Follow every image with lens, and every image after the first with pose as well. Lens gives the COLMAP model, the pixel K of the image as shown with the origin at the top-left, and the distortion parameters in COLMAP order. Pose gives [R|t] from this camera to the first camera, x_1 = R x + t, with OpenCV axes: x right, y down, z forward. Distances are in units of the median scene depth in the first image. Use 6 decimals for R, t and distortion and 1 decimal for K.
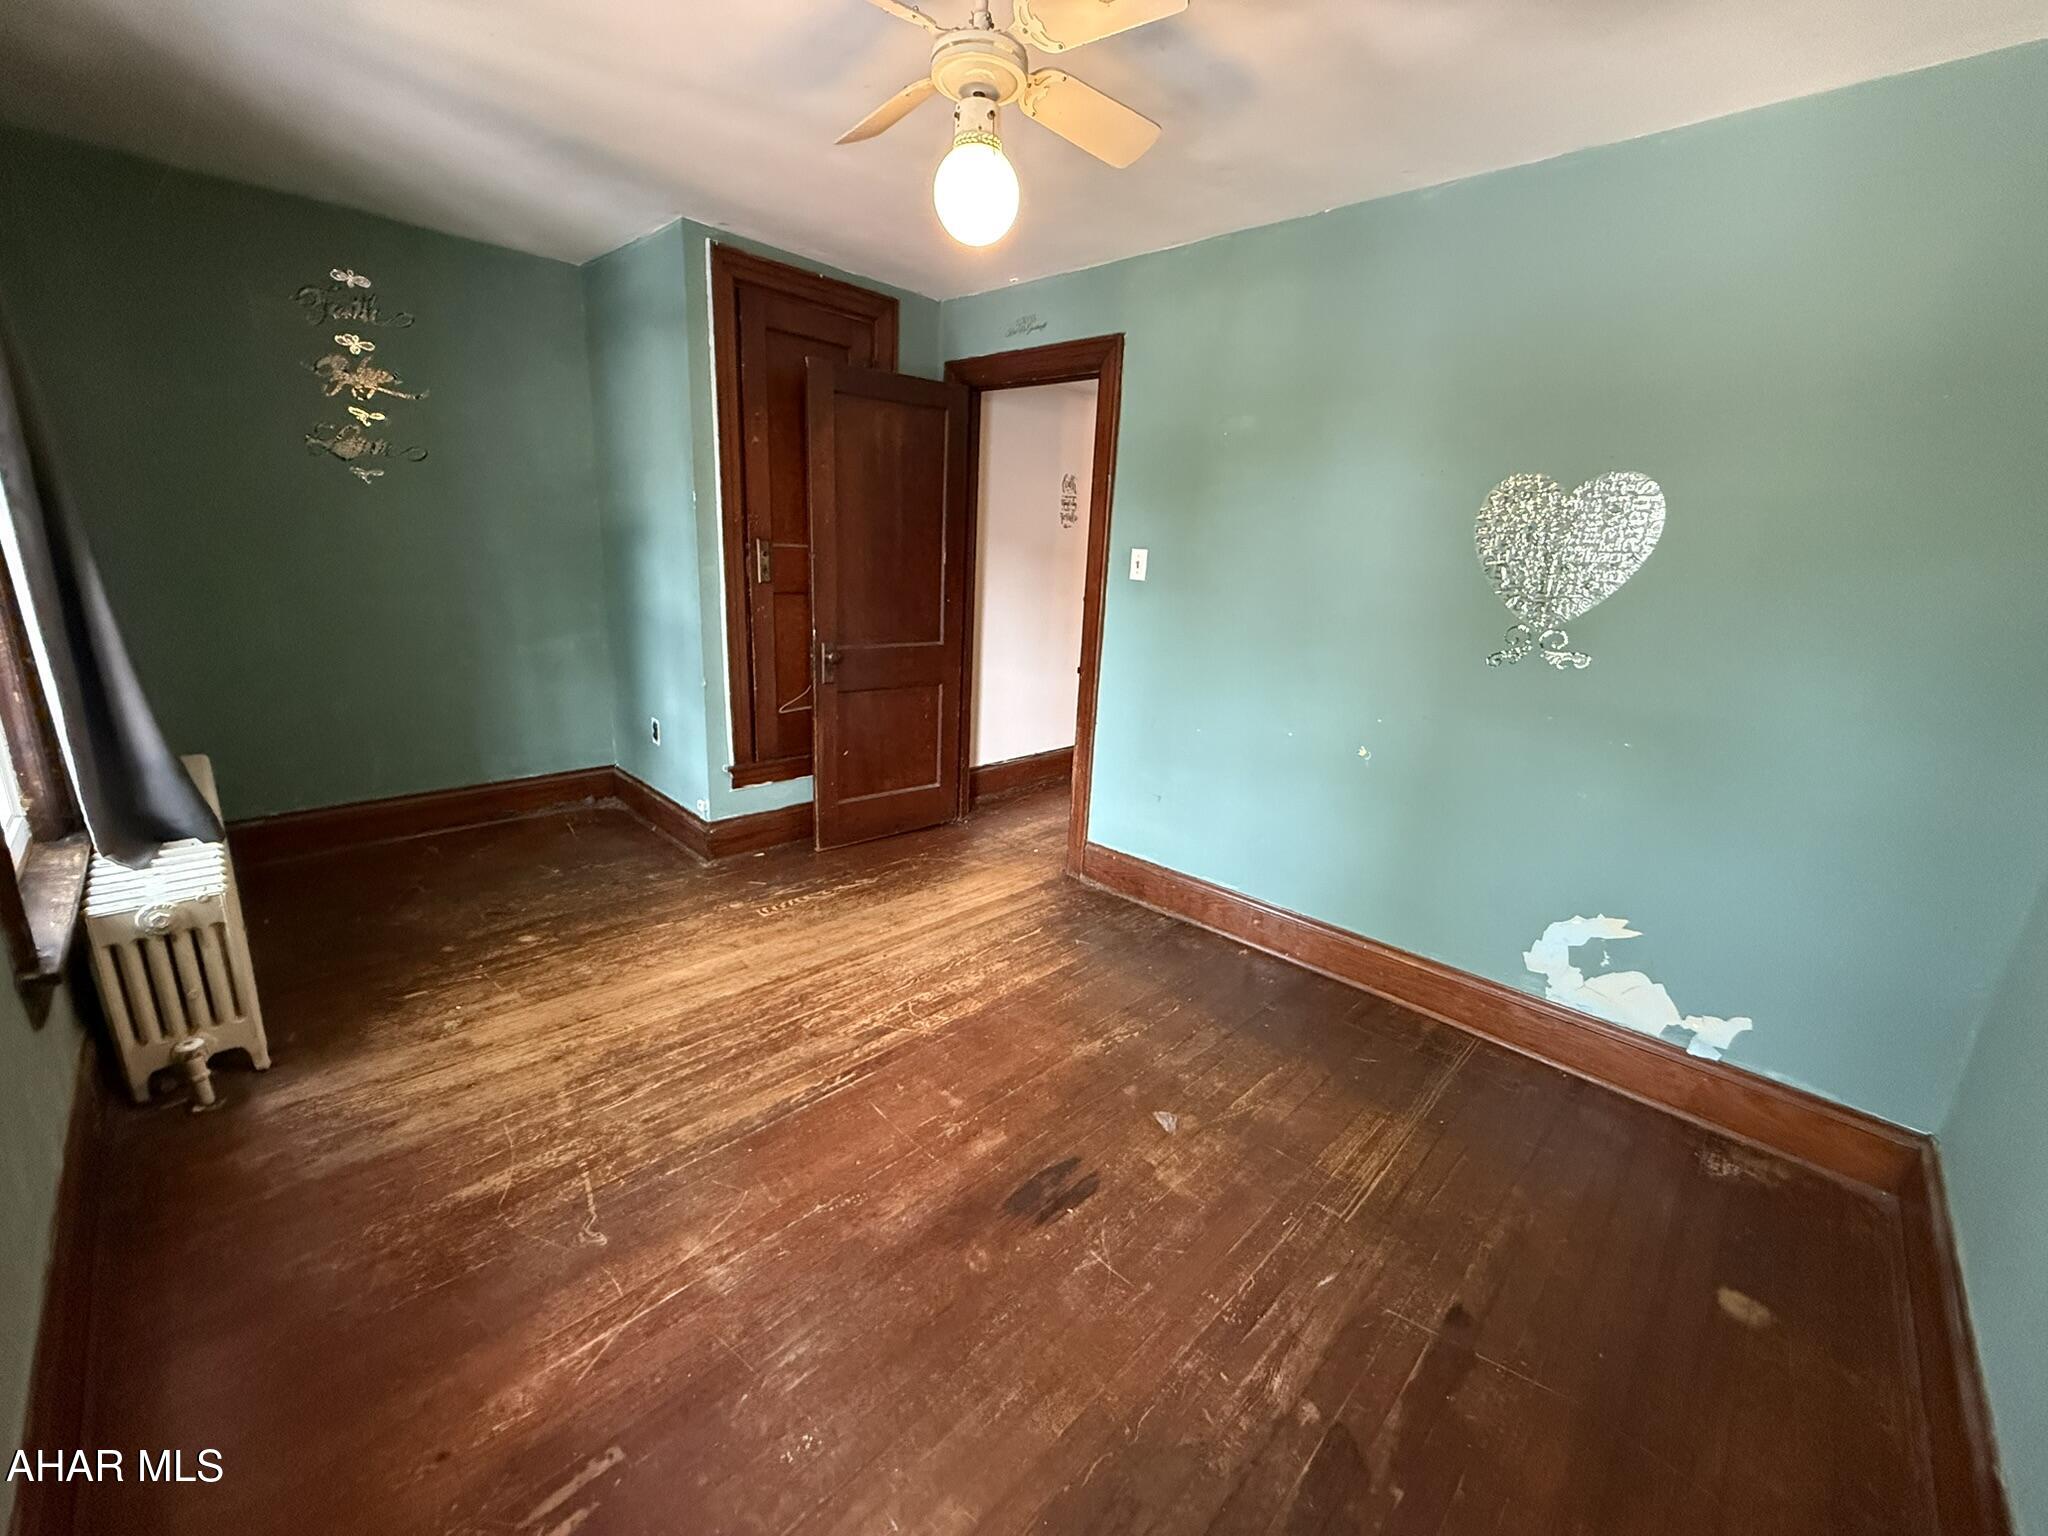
lens RADIAL K [[819.4, 0, 1024.3], [0, 819.4, 770.5], [0, 0, 1]] dist [0.000855, -0.000441]
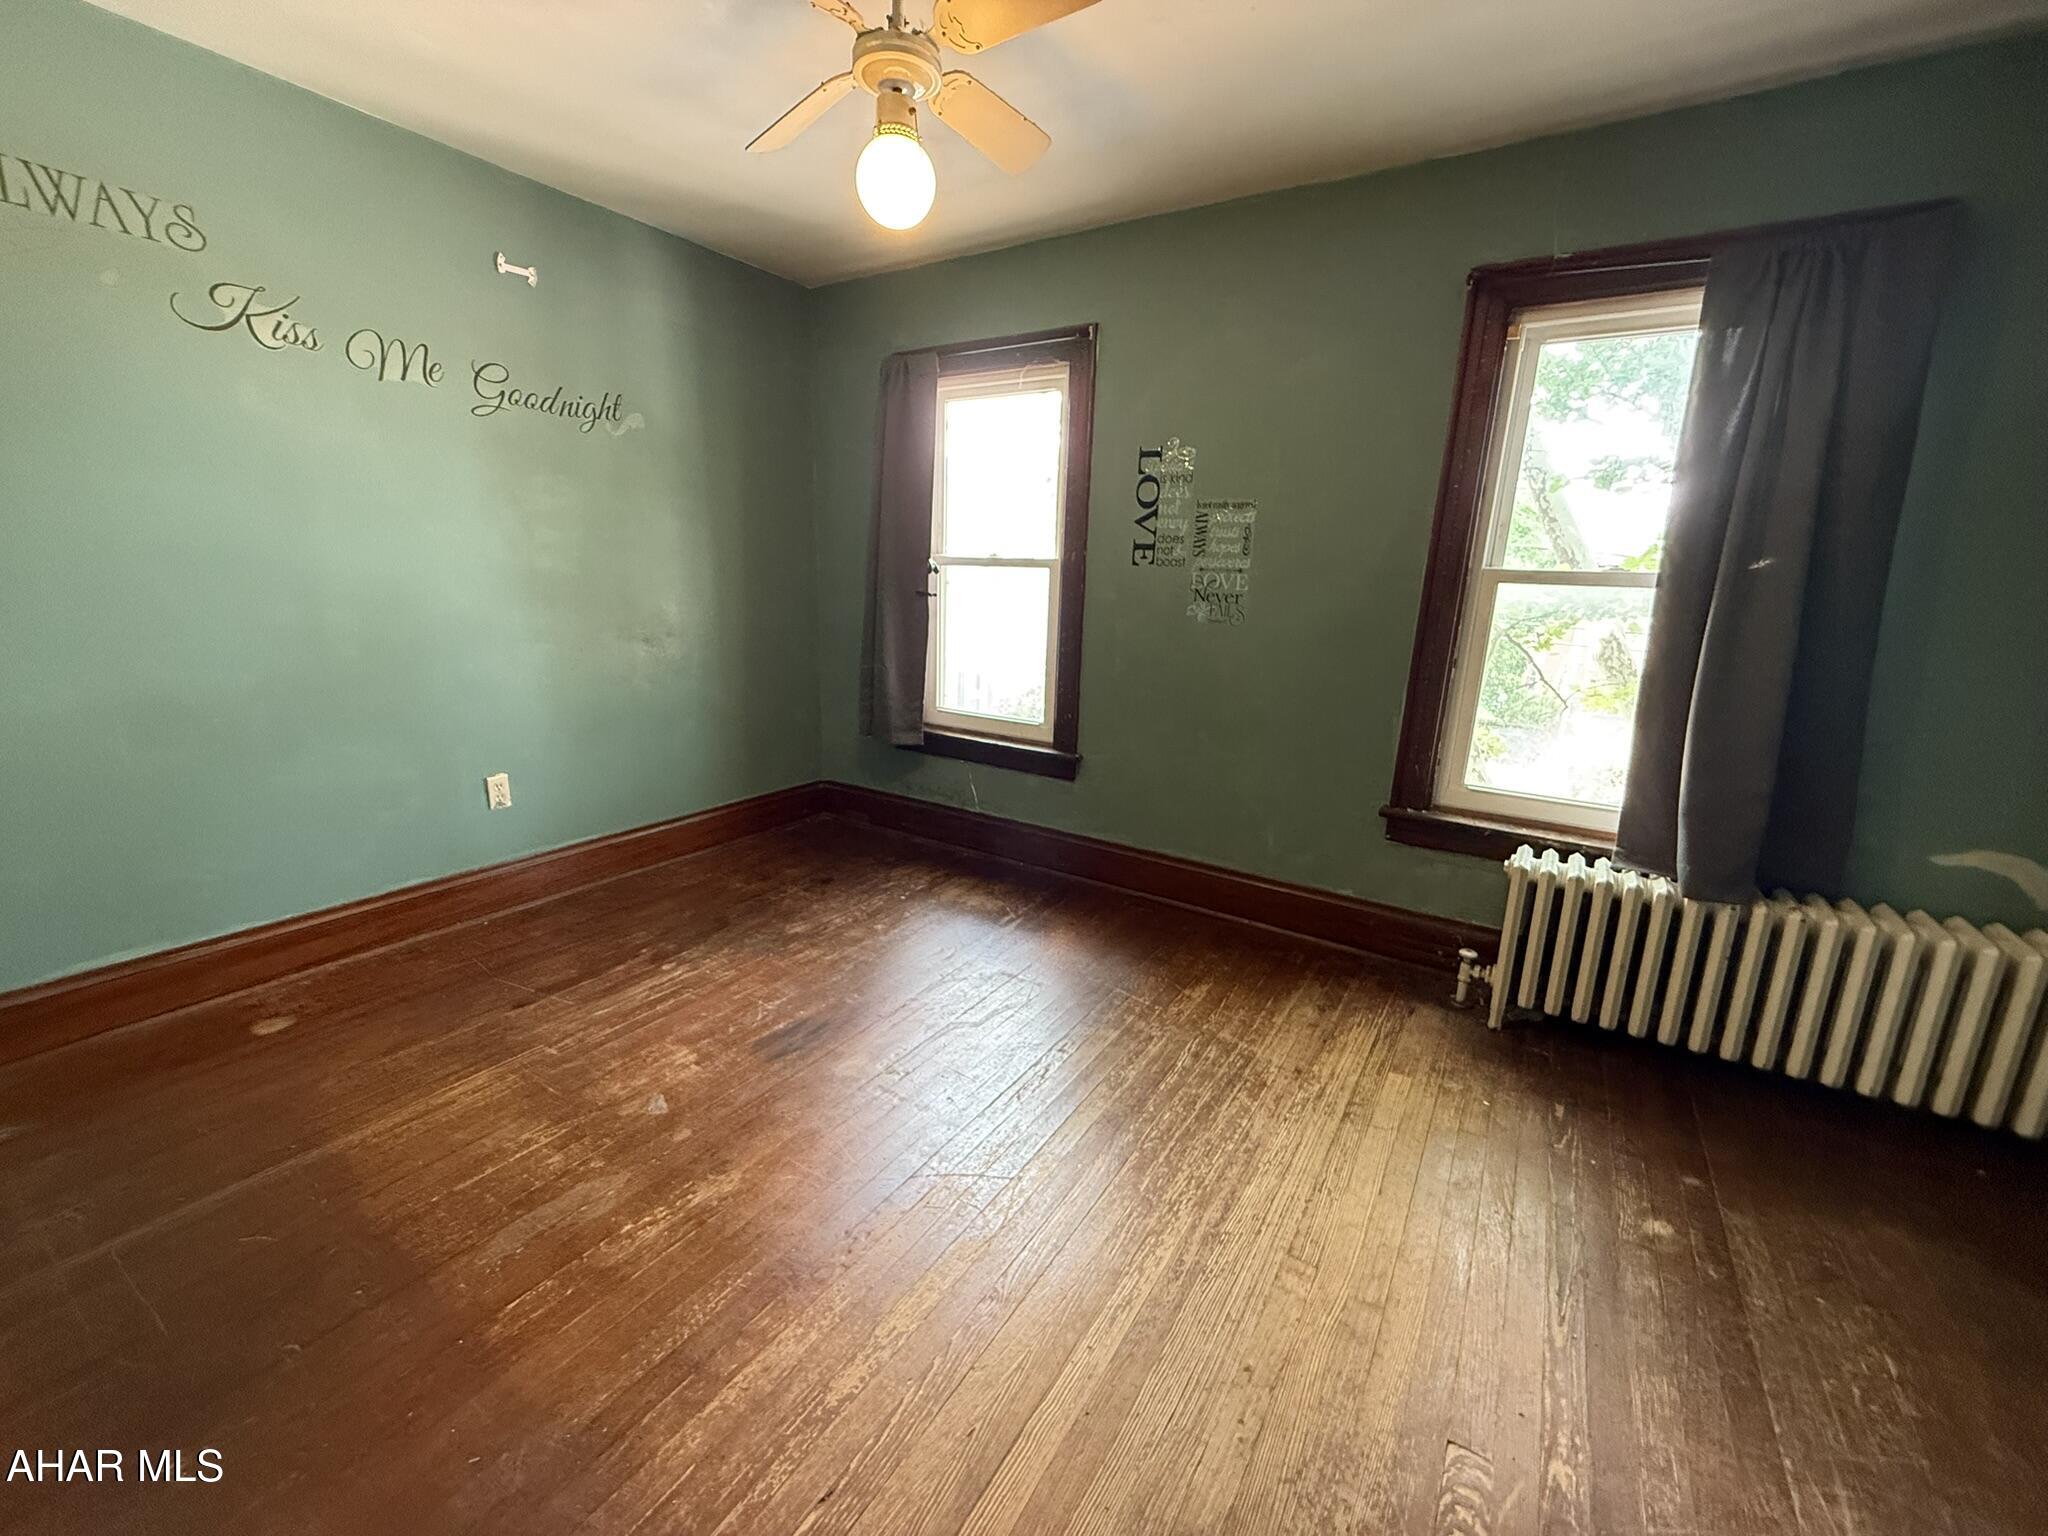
lens RADIAL K [[819.4, 0, 1023.8], [0, 819.4, 759.5], [0, 0, 1]] dist [0.000855, -0.000441]
pose [[-0.975440, -0.040257, -0.216554, -0.017385], [-0.137529, 0.879278, 0.456023, -0.432548], [0.172053, 0.474606, -0.863219, 1.816204]]
